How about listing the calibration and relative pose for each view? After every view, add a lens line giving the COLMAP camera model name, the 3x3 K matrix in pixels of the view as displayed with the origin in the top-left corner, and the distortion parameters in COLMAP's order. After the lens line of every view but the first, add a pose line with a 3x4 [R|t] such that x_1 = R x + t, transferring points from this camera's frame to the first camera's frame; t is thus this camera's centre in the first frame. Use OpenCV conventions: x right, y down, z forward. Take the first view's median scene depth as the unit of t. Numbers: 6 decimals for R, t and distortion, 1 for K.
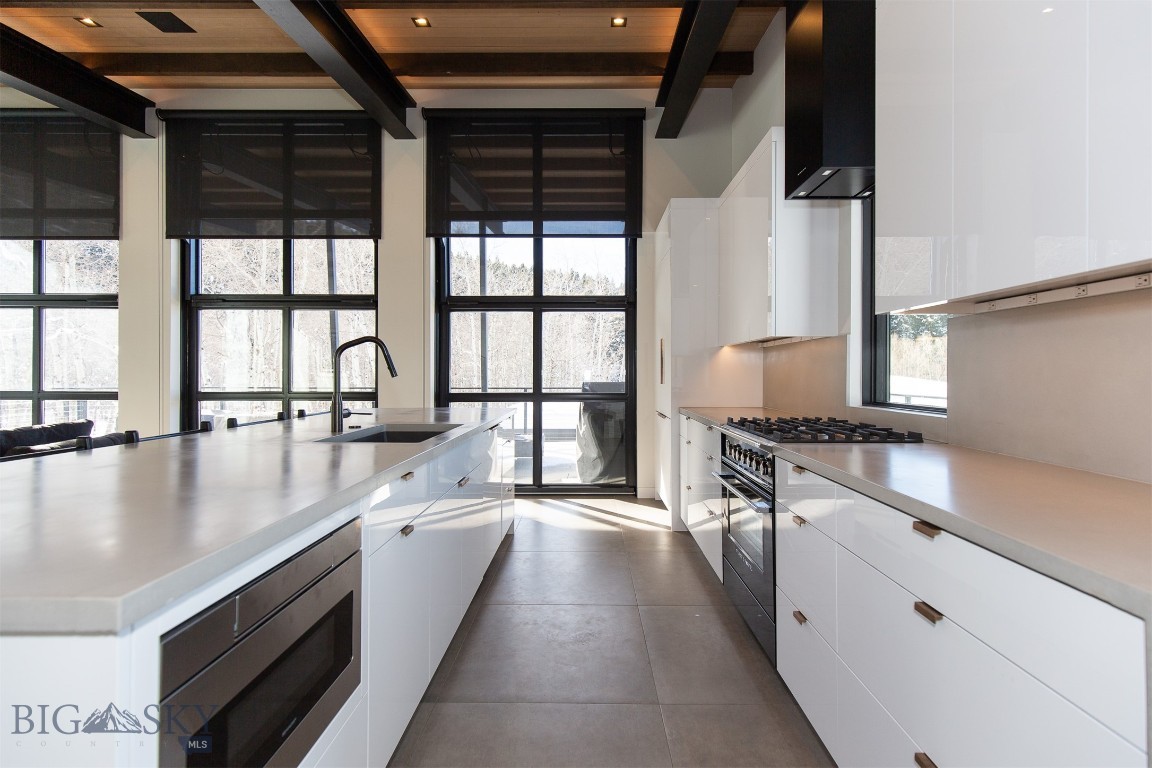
lens RADIAL K [[597.2, 0, 573.4], [0, 597.2, 380.1], [0, 0, 1]] dist [0.034941, 0.000128]
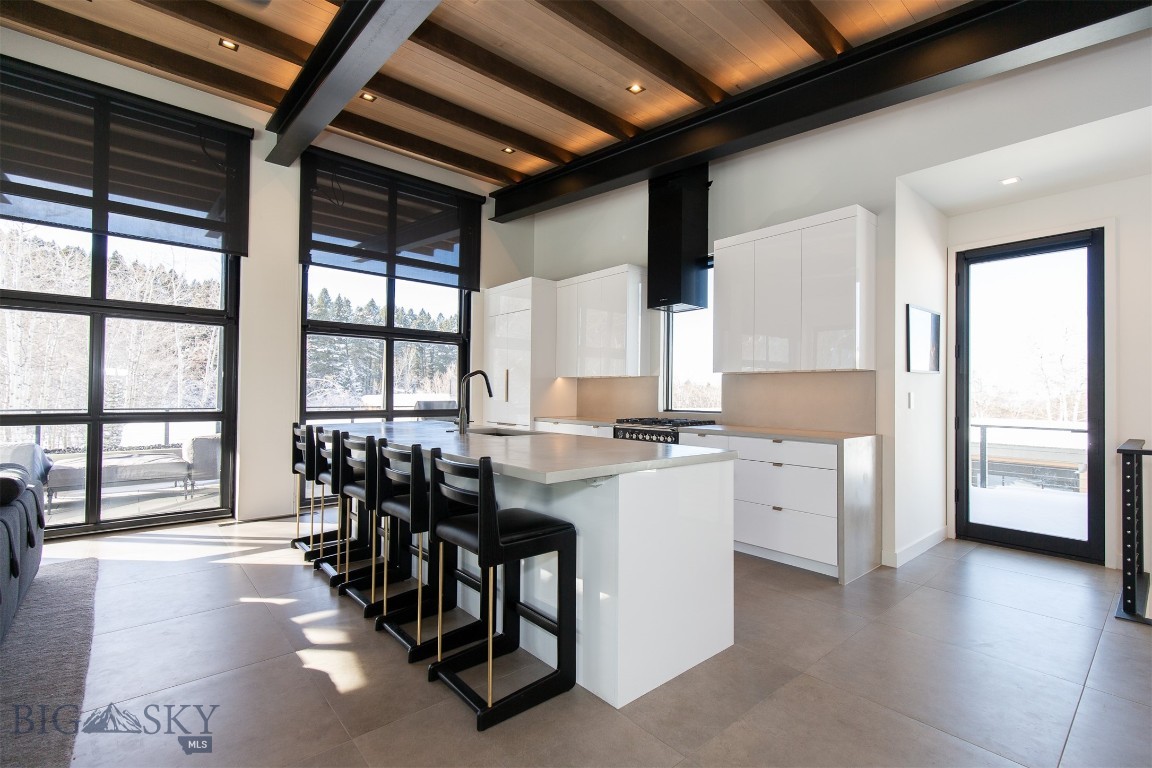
lens RADIAL K [[516.9, 0, 576.0], [0, 516.9, 384.0], [0, 0, 1]] dist [0.003111, 0.000239]
pose [[0.736733, 0.021188, 0.675852, -0.471426], [-0.003062, 0.999603, -0.028000, -0.002501], [-0.676177, 0.018560, 0.736506, 0.012680]]
